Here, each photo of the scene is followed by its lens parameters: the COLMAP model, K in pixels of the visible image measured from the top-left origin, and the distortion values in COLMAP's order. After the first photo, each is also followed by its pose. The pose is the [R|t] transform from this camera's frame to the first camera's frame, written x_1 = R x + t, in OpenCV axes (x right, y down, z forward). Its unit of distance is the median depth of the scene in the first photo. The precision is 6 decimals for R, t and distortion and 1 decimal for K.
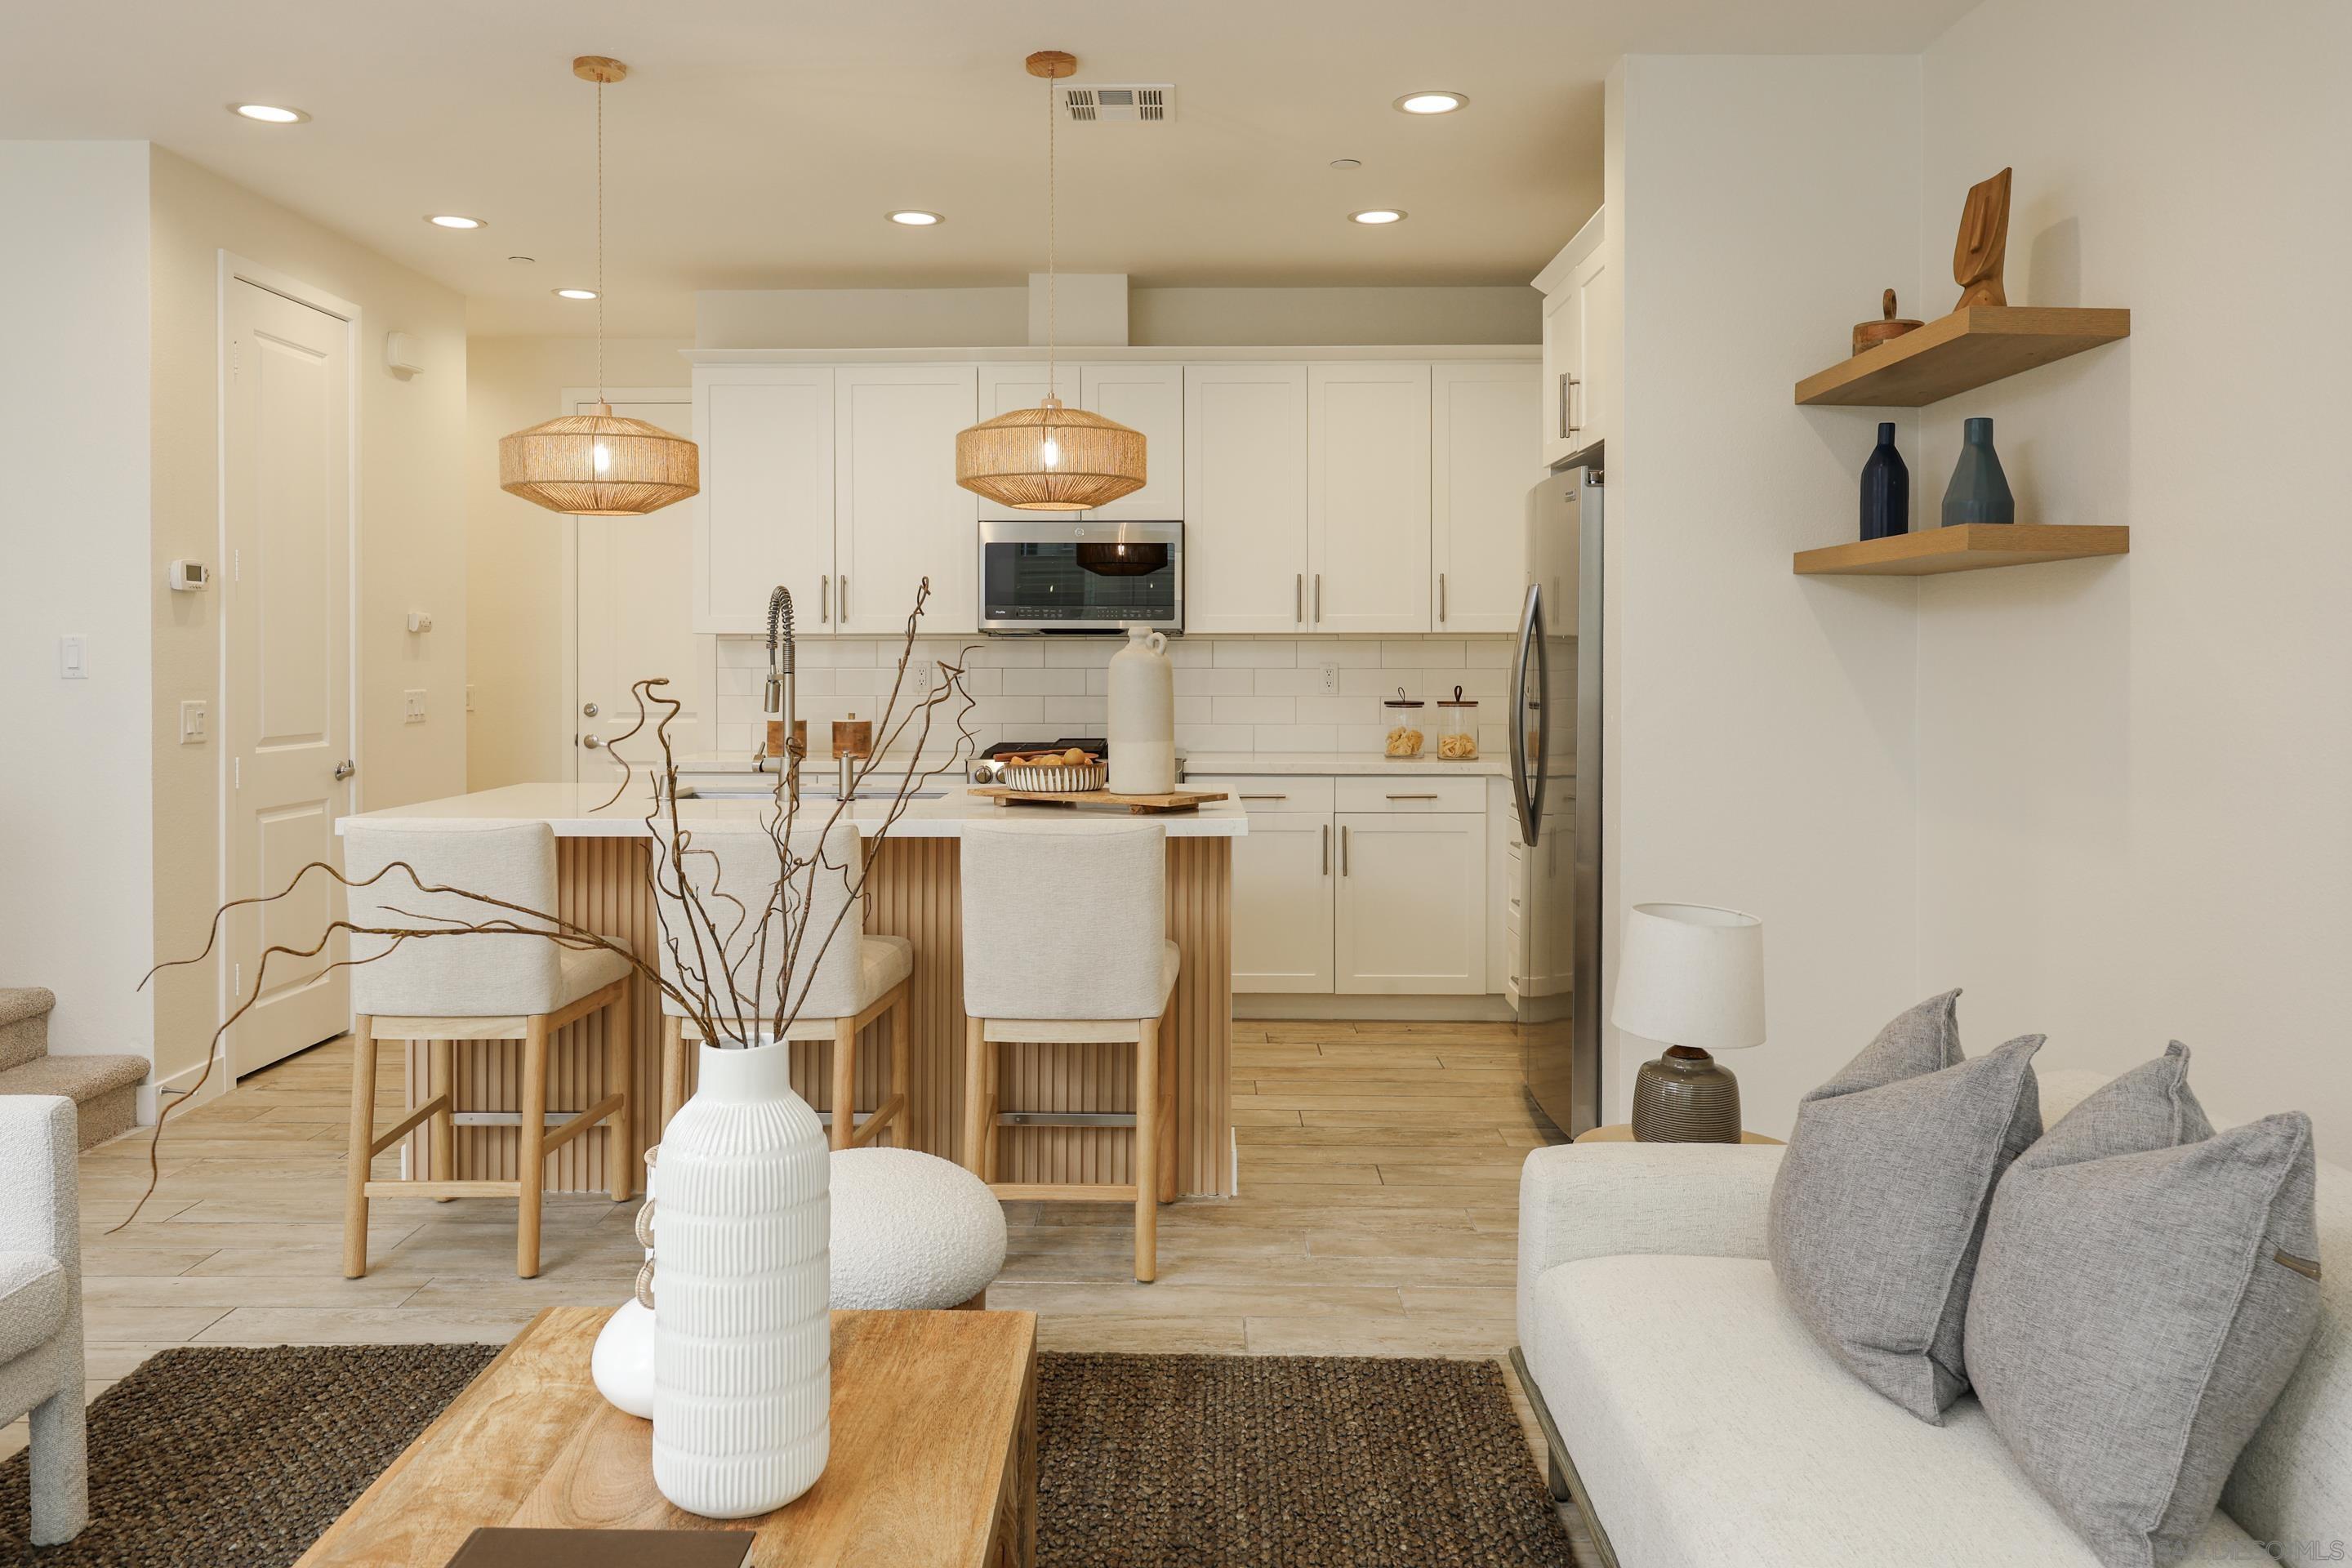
lens RADIAL K [[1725.9, 0, 1172.0], [0, 1725.9, 657.3], [0, 0, 1]] dist [-0.006985, -0.001878]
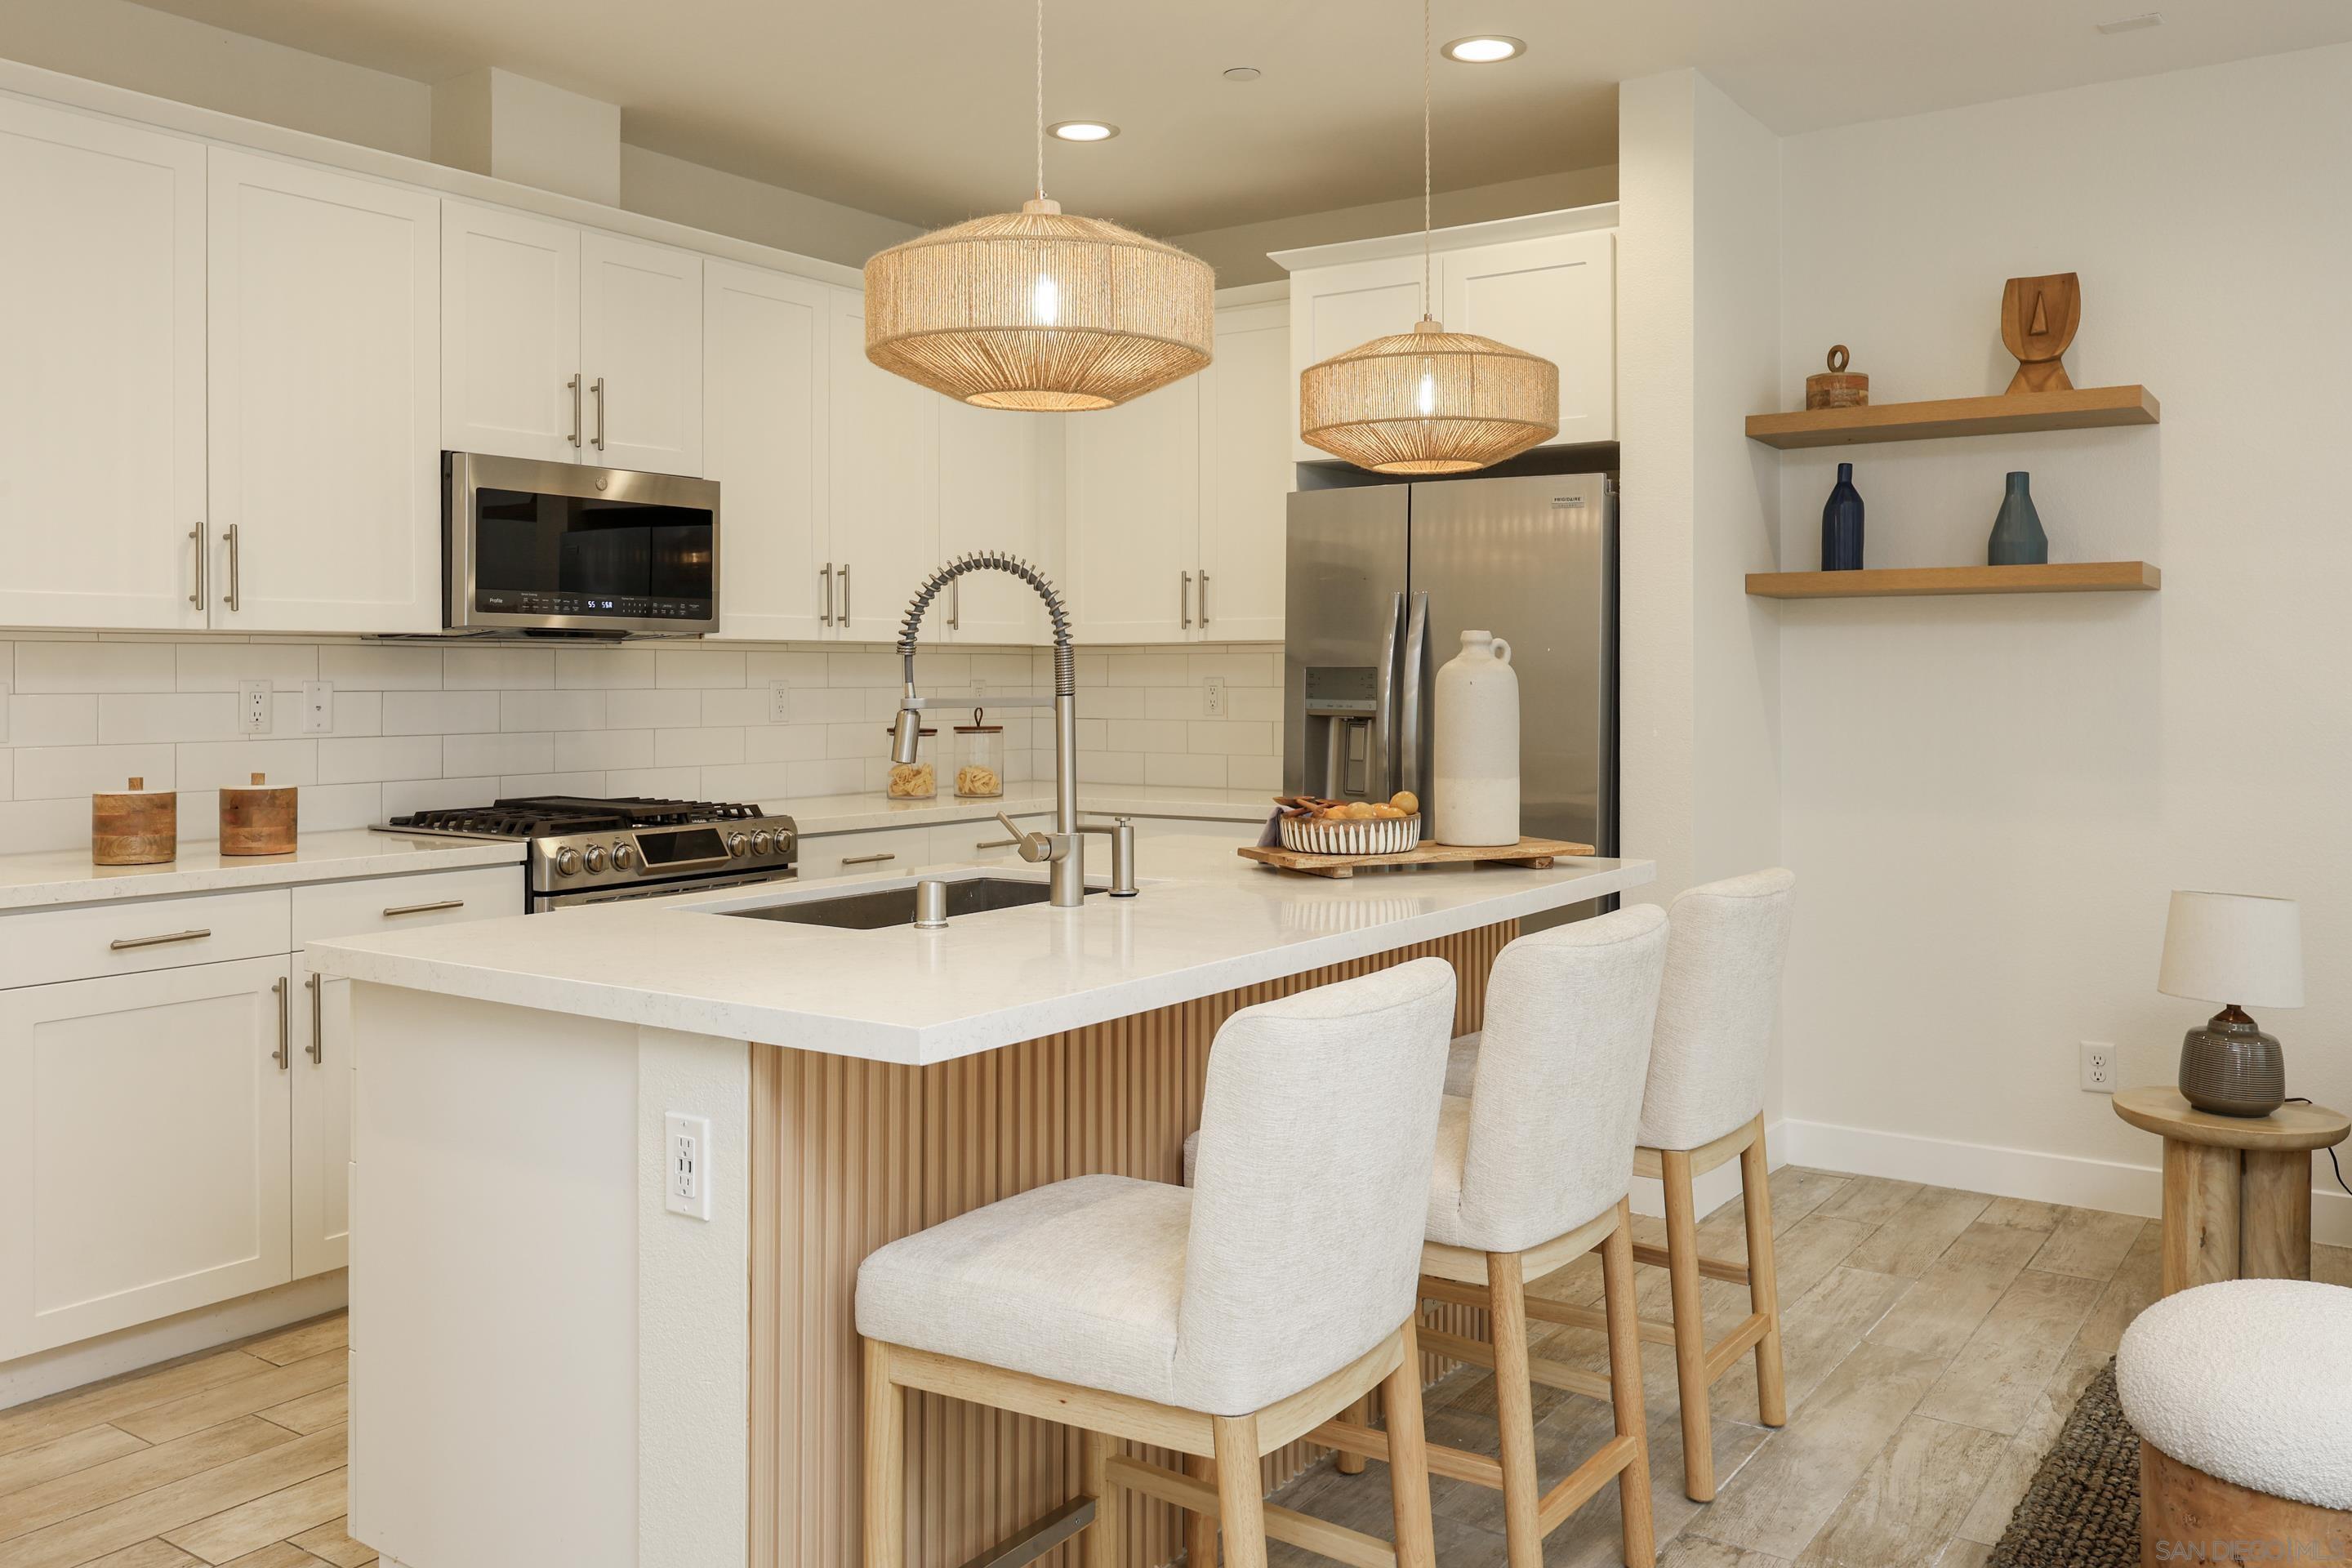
lens RADIAL K [[1844.9, 0, 1179.0], [0, 1844.9, 699.7], [0, 0, 1]] dist [-0.007936, -0.008303]
pose [[0.563661, -0.011202, 0.825930, -0.778393], [0.001294, 0.999919, 0.012679, 0.002110], [-0.826005, -0.006078, 0.563630, 0.640920]]
